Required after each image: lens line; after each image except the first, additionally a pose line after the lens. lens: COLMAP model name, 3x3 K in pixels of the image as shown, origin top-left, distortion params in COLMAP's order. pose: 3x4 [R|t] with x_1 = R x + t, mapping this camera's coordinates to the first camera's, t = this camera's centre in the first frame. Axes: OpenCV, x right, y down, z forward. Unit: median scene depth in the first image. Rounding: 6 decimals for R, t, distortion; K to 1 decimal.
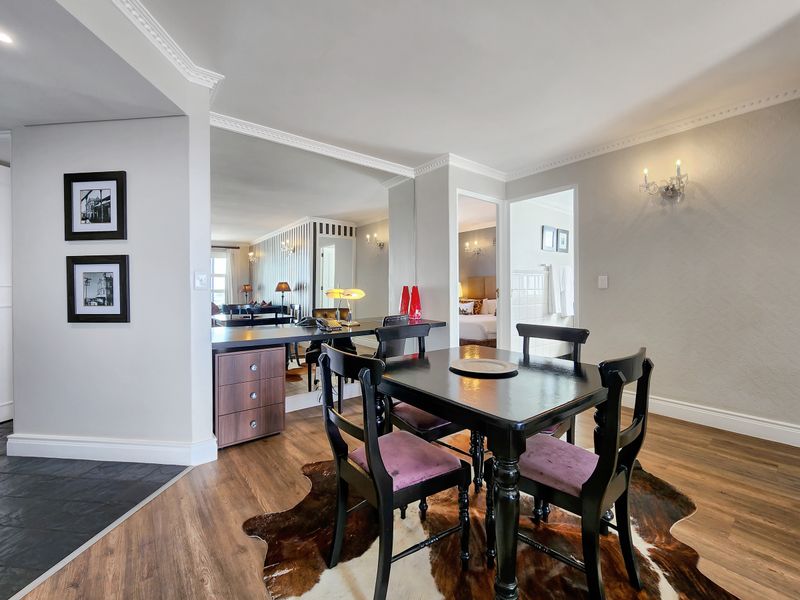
lens RADIAL K [[349.7, 0, 395.0], [0, 349.7, 294.8], [0, 0, 1]] dist [0.002585, 0.000264]
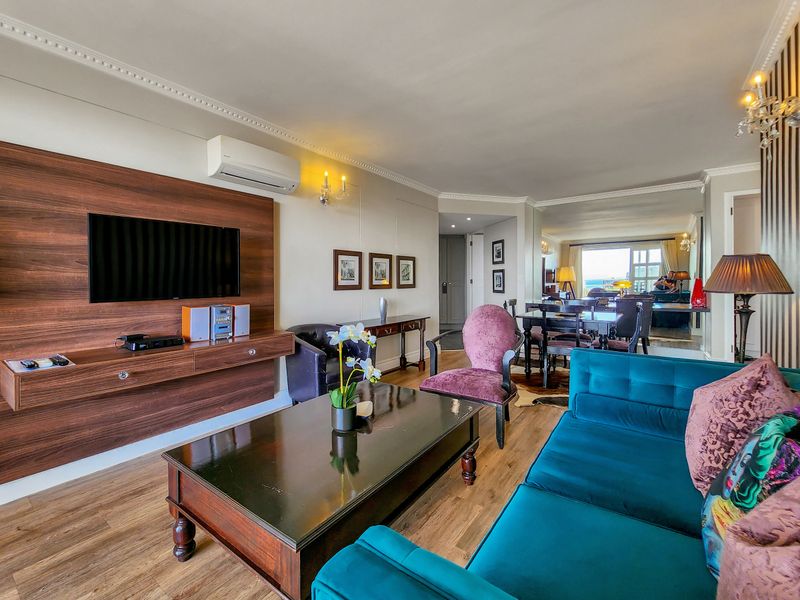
lens RADIAL K [[363.9, 0, 381.4], [0, 363.9, 283.9], [0, 0, 1]] dist [-0.000116, -0.000139]
pose [[0.257368, 0.018431, -0.966138, 1.735833], [-0.005900, 0.999829, 0.017502, -0.041224], [0.966295, 0.001196, 0.257433, -0.663916]]
